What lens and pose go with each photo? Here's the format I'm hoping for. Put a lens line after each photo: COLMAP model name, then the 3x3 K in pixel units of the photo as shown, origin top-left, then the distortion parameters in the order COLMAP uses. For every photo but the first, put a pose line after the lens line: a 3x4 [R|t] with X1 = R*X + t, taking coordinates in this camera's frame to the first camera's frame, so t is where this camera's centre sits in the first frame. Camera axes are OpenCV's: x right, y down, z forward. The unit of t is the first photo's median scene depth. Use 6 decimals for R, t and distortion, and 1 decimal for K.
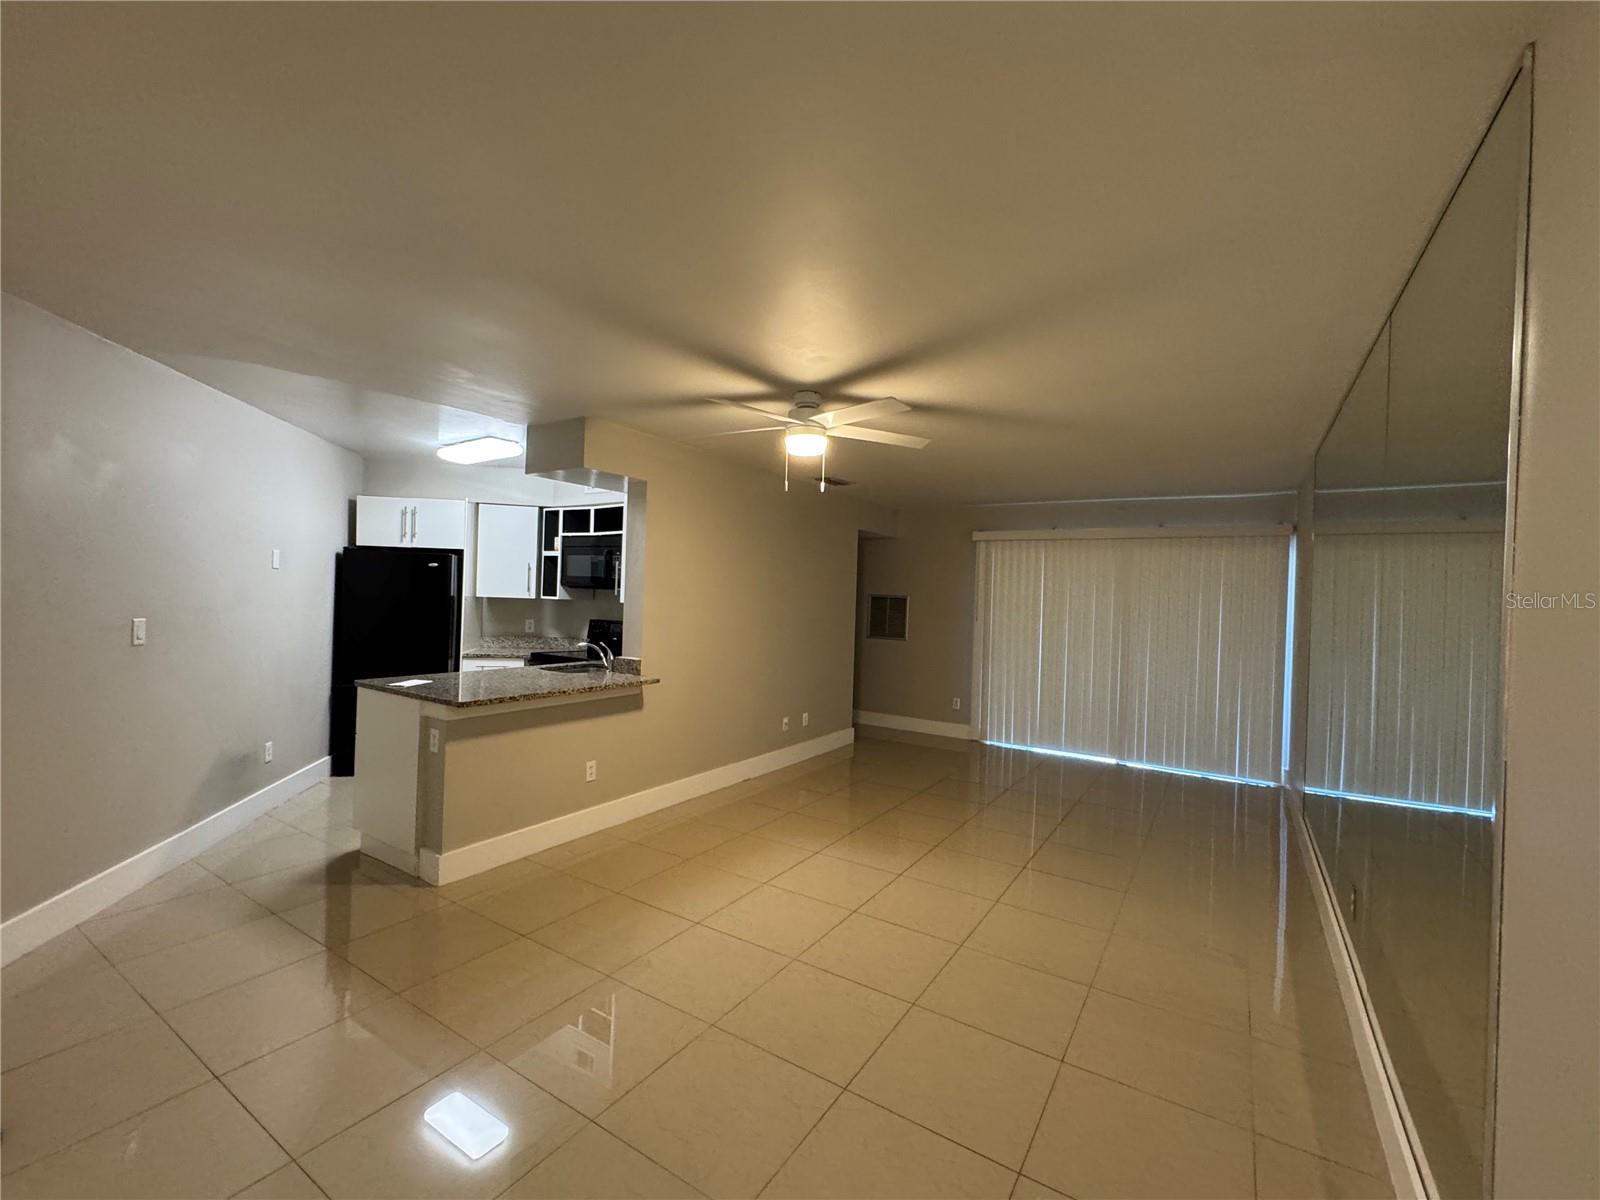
lens RADIAL K [[685.9, 0, 801.7], [0, 685.9, 598.9], [0, 0, 1]] dist [-0.010346, 0.000010]
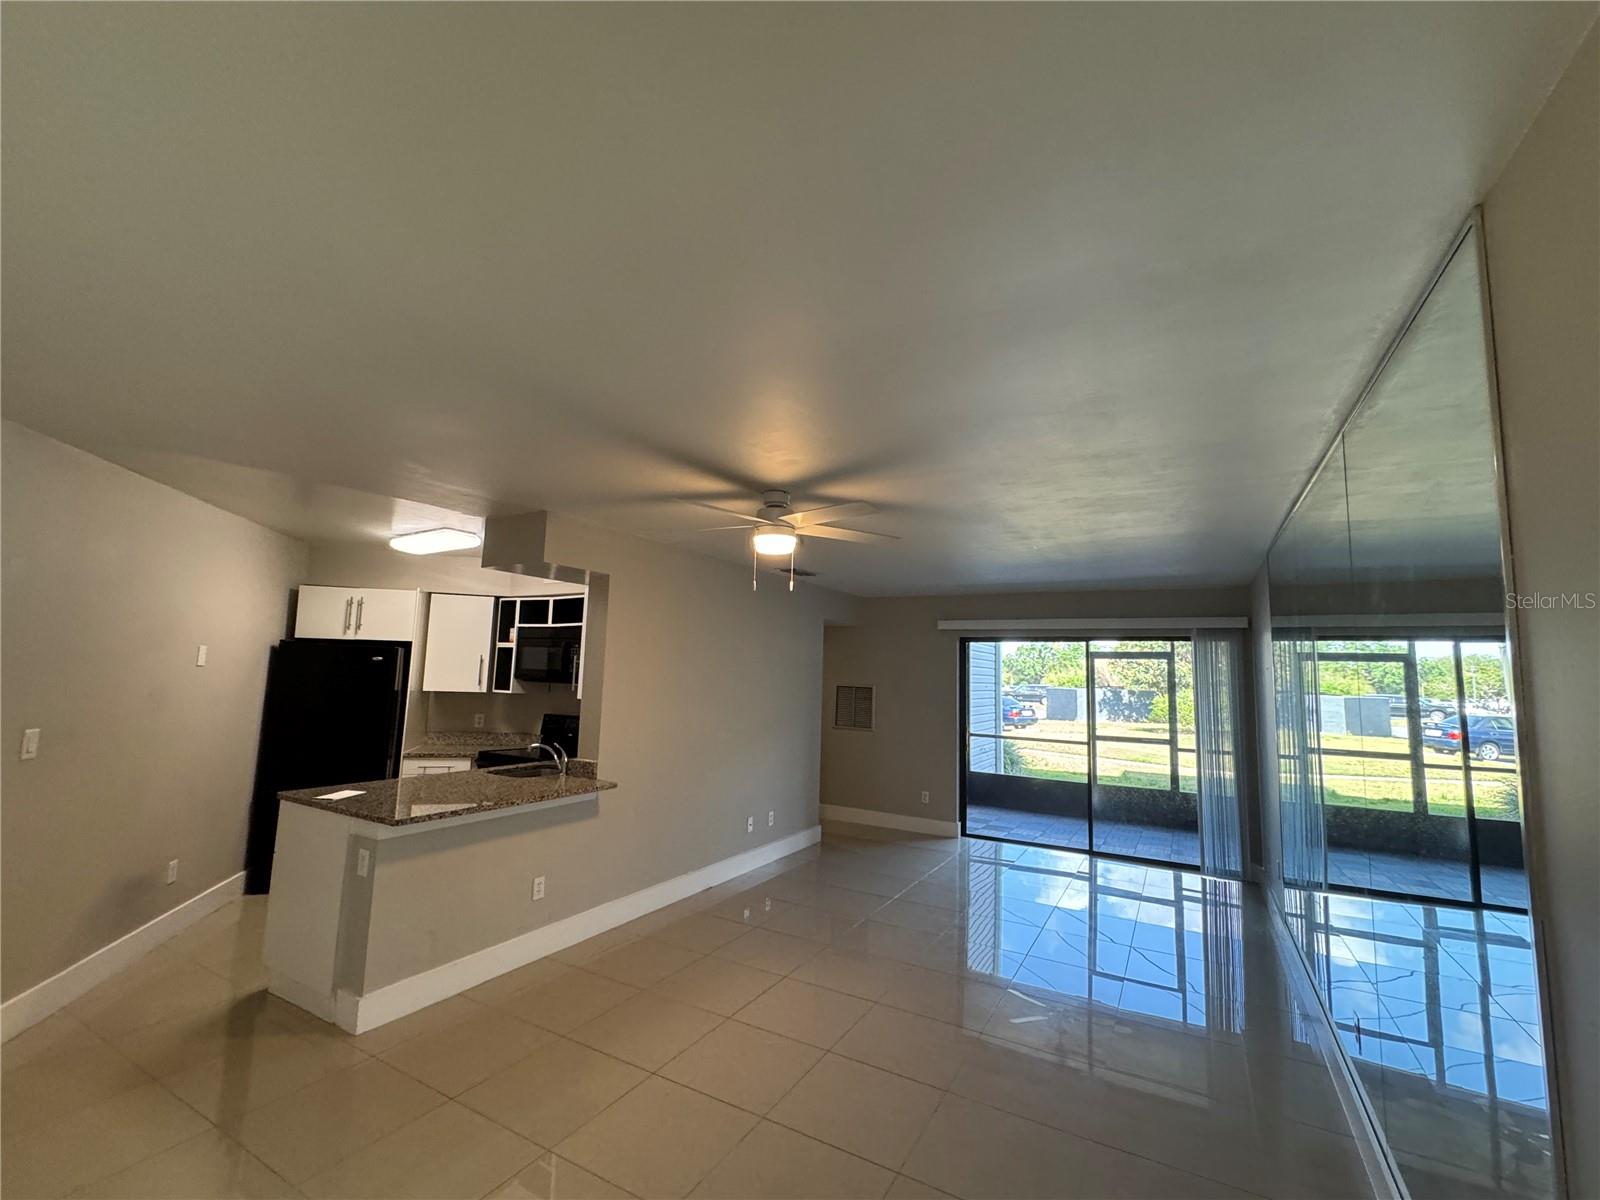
lens RADIAL K [[685.9, 0, 806.2], [0, 685.9, 597.2], [0, 0, 1]] dist [-0.010346, 0.000010]
pose [[0.998112, 0.002737, 0.061359, -0.005871], [0.004531, 0.993003, -0.118001, -0.021060], [-0.061253, 0.118057, 0.991116, 0.018805]]
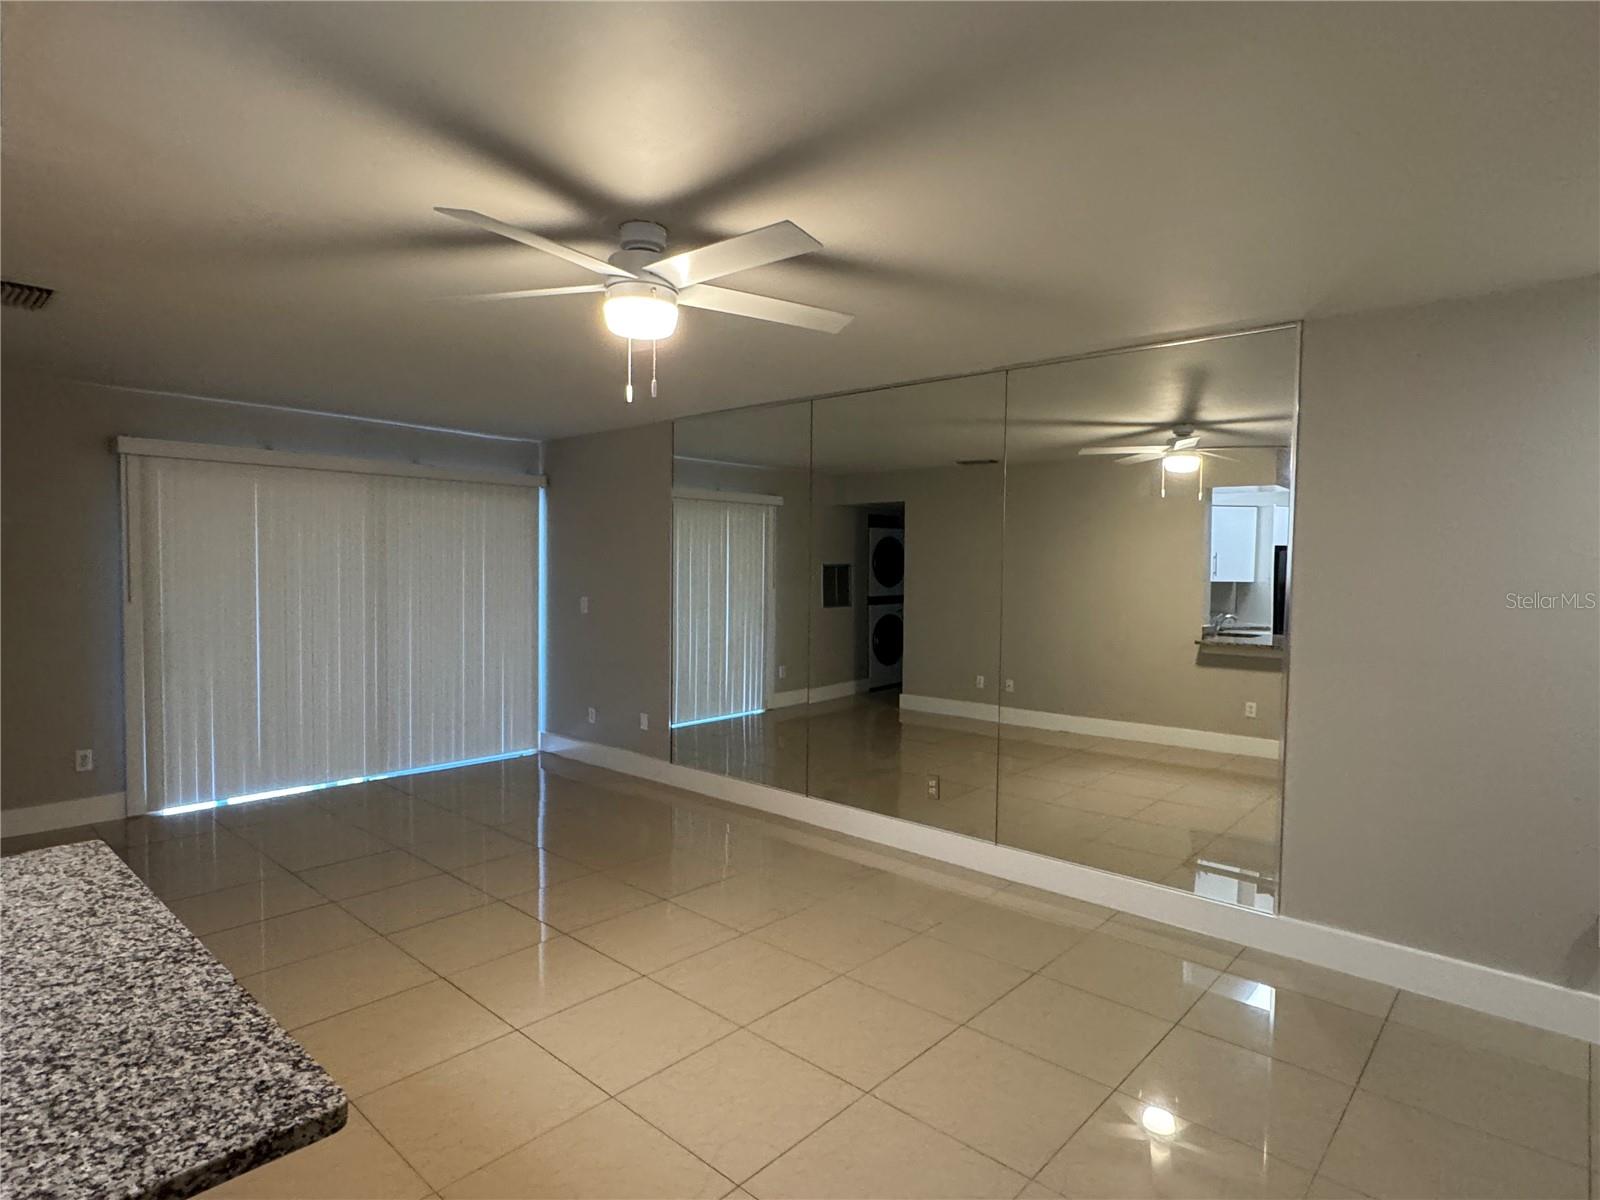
lens RADIAL K [[875.9, 0, 800.2], [0, 875.9, 606.7], [0, 0, 1]] dist [-0.006210, -0.000829]
pose [[0.168411, -0.076751, 0.982724, -0.463375], [-0.000303, 0.996960, 0.077914, -0.025096], [-0.985717, -0.013419, 0.167876, 0.487183]]
